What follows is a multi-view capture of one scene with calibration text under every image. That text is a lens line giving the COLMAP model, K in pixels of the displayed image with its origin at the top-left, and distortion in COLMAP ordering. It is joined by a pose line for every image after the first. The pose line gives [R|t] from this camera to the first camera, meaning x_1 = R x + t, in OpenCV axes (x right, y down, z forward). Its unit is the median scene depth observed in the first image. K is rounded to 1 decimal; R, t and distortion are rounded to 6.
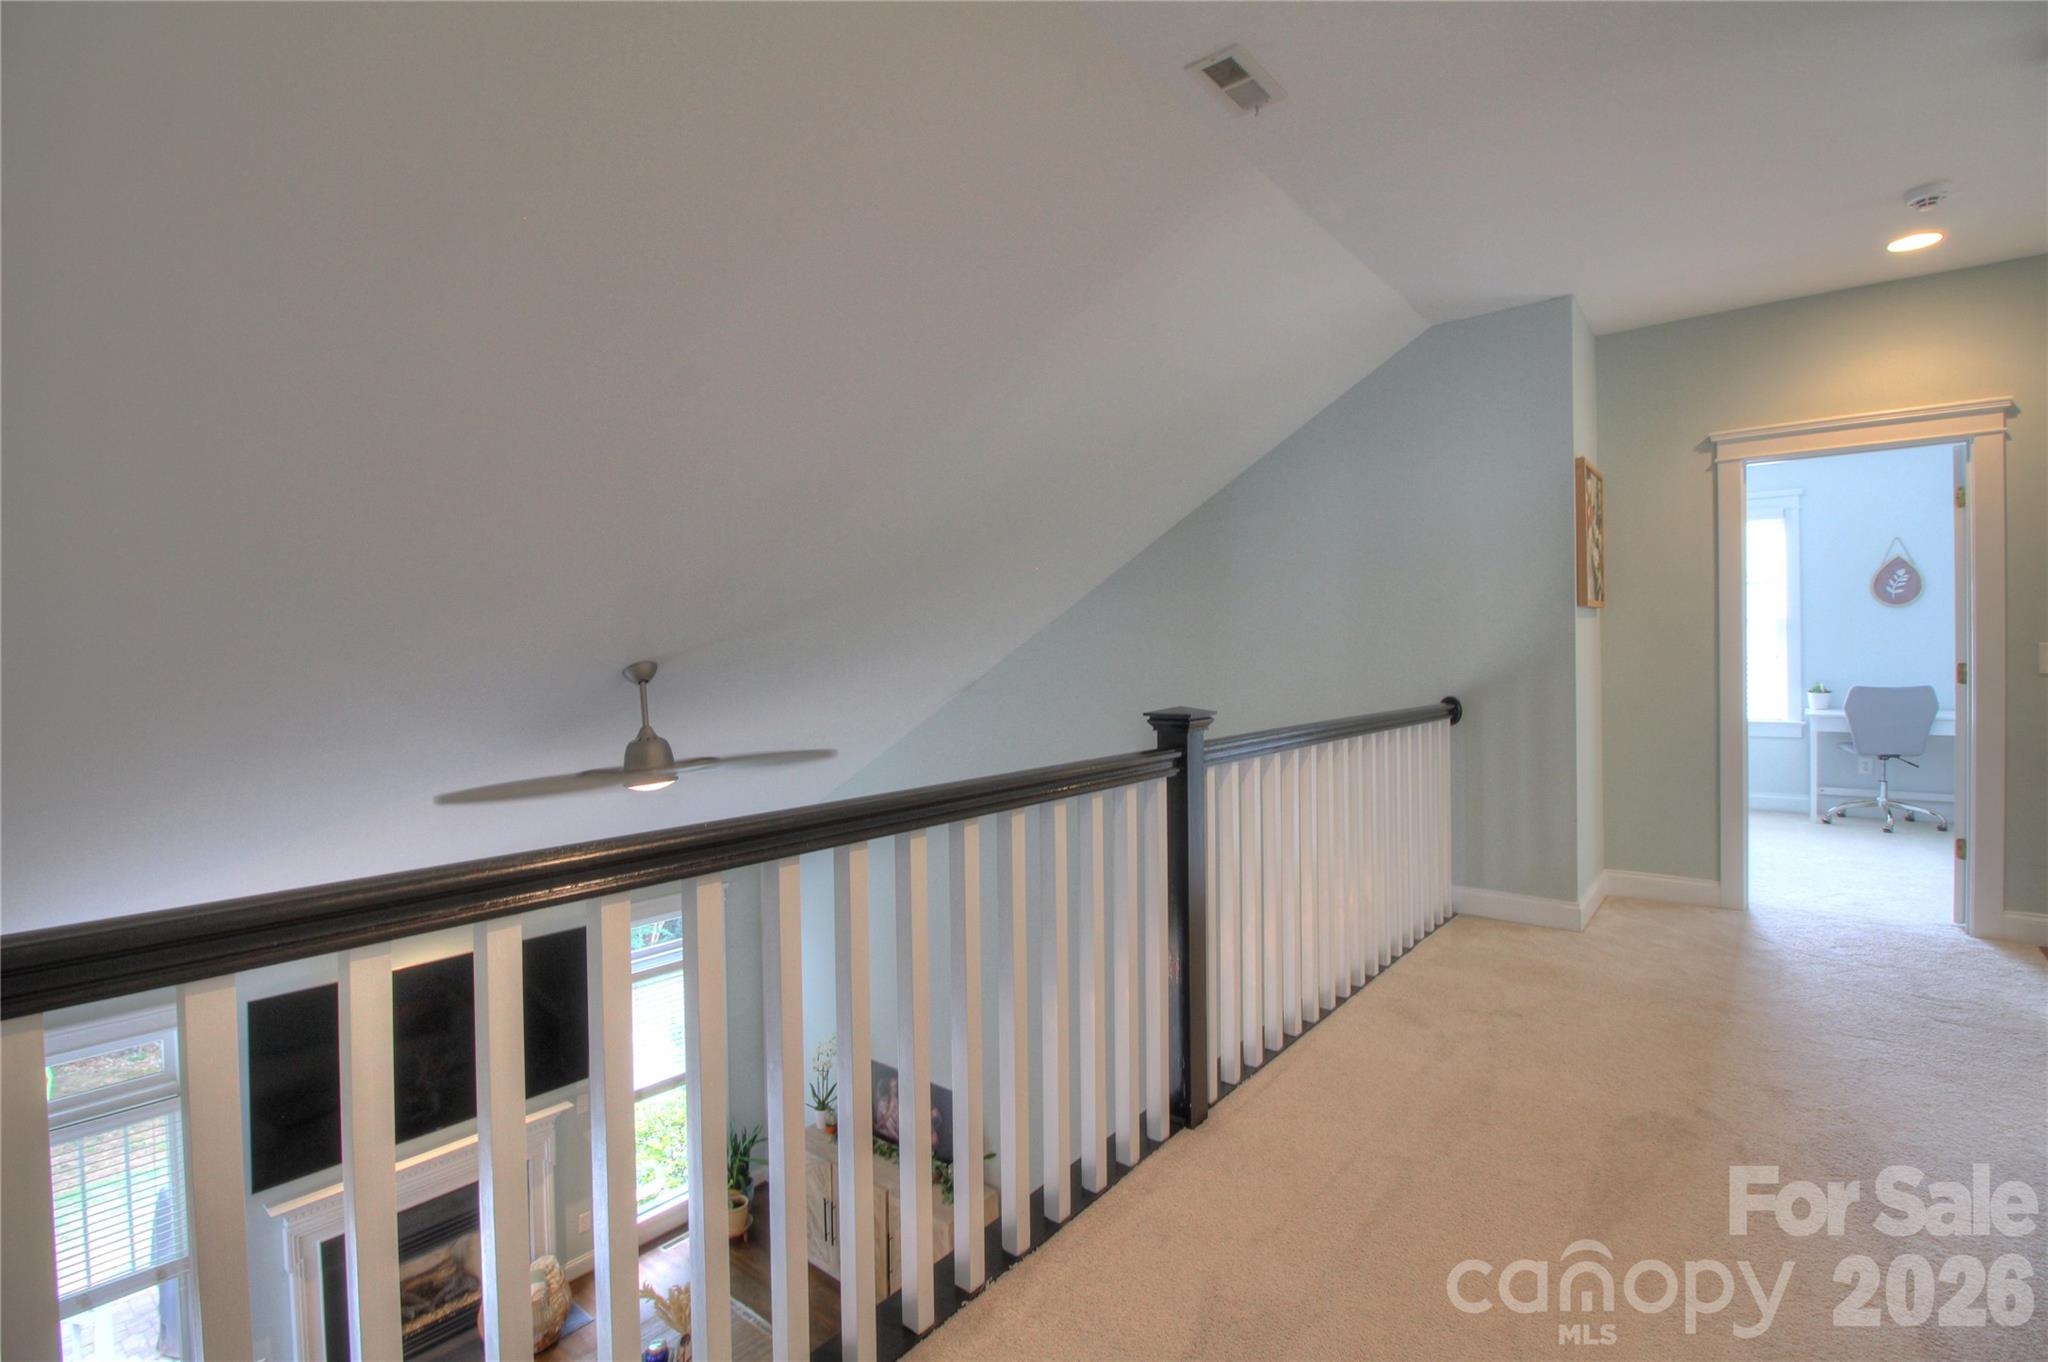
lens RADIAL K [[936.8, 0, 1024.0], [0, 936.8, 681.0], [0, 0, 1]] dist [-0.034562, -0.000101]
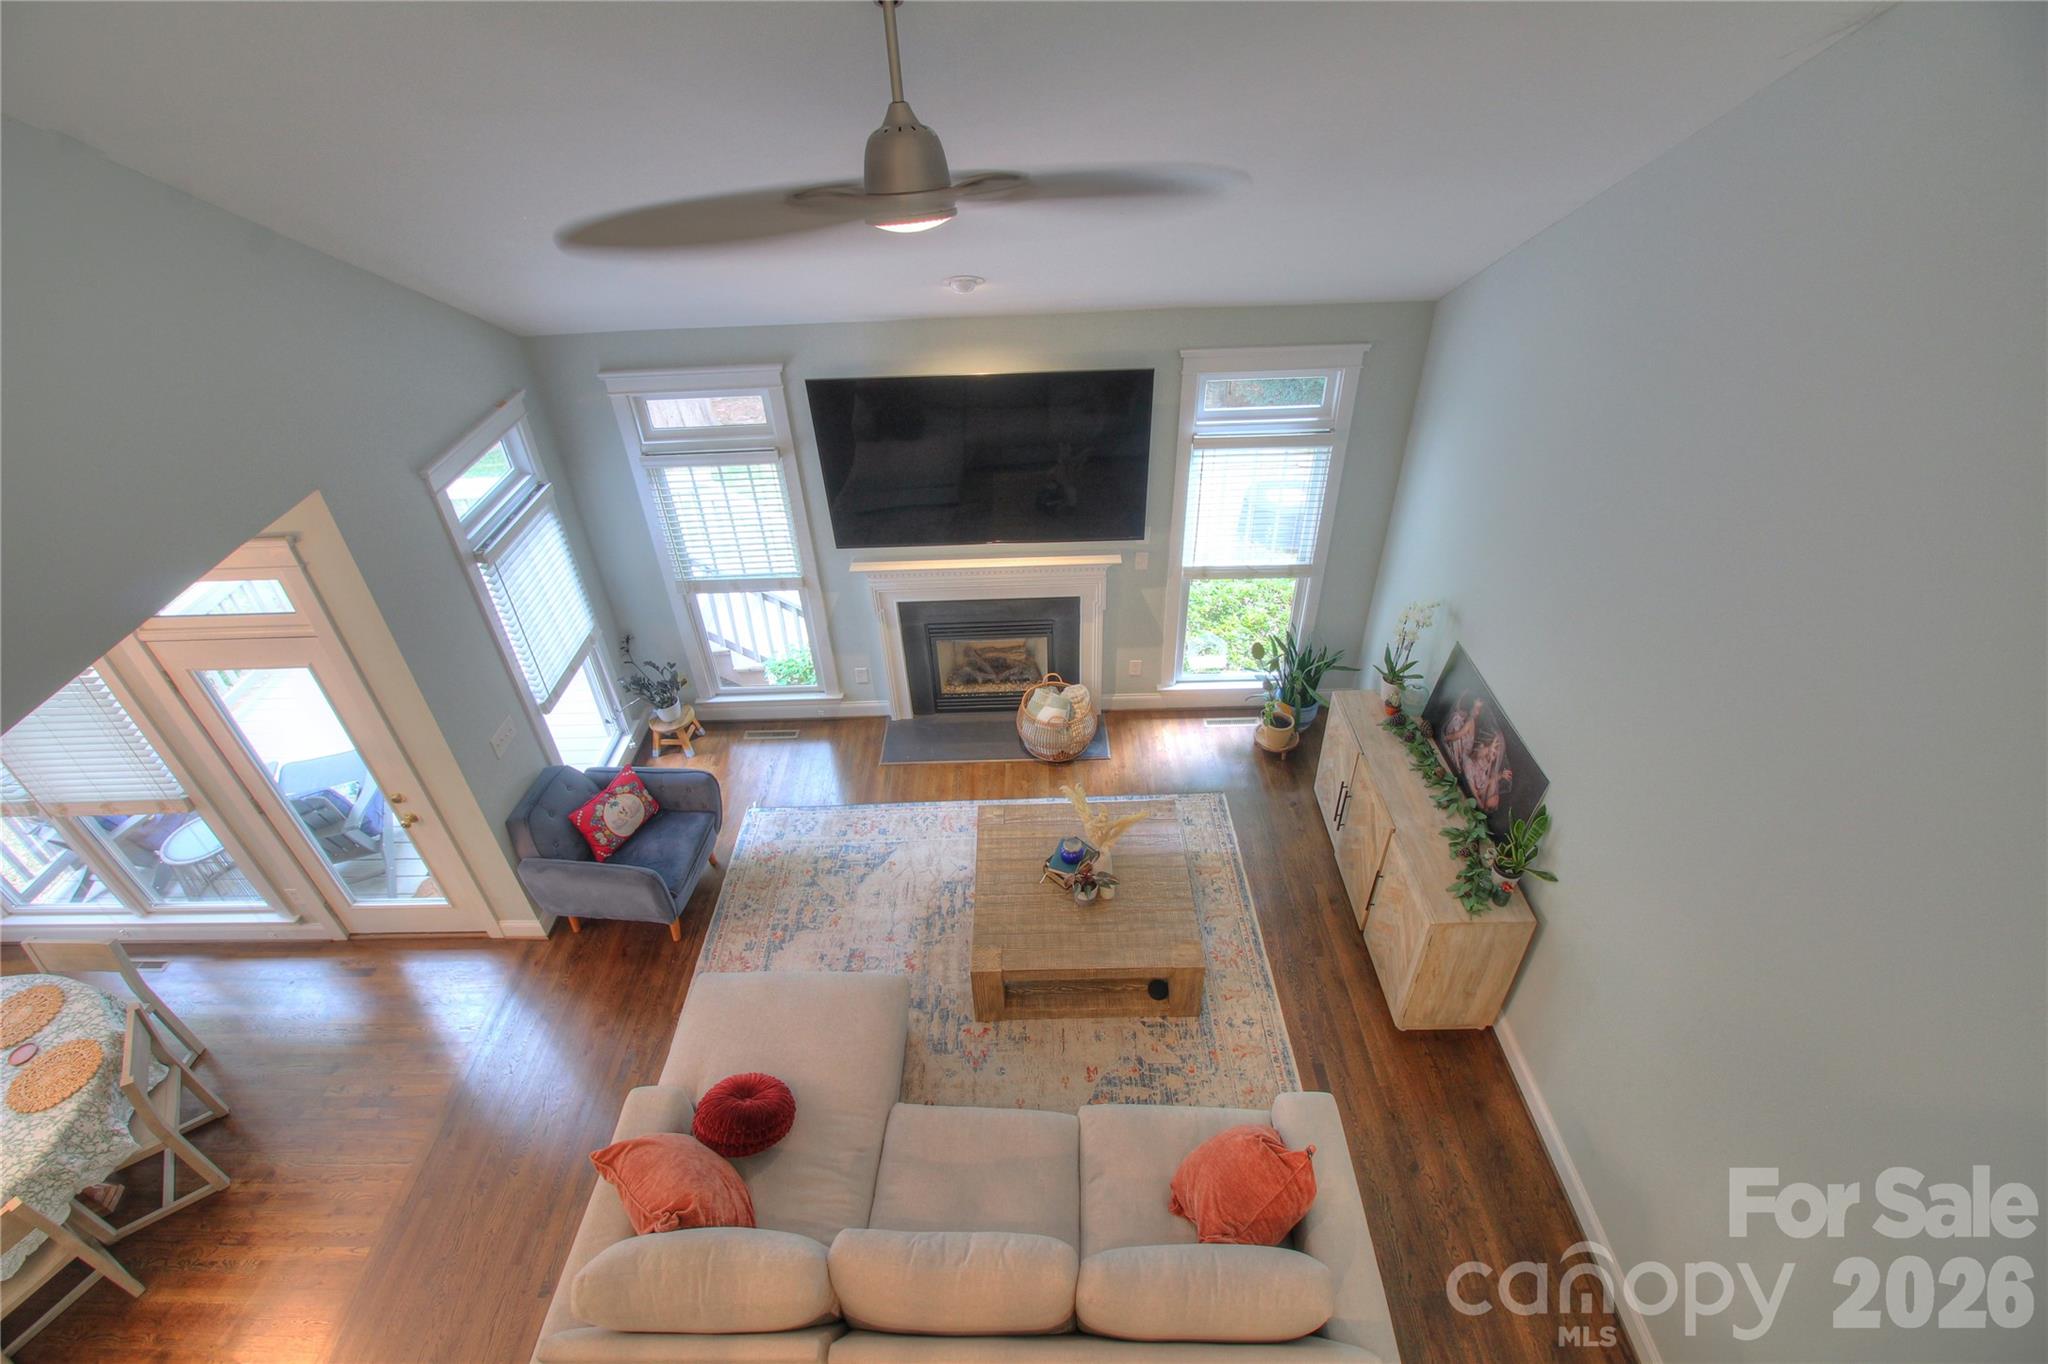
lens RADIAL K [[936.8, 0, 1024.0], [0, 936.8, 682.0], [0, 0, 1]] dist [-0.034562, -0.000101]
pose [[0.634693, 0.468709, -0.614392, 0.115146], [-0.002446, 0.796271, 0.604935, -0.005939], [0.772761, -0.382445, 0.506534, 0.675218]]
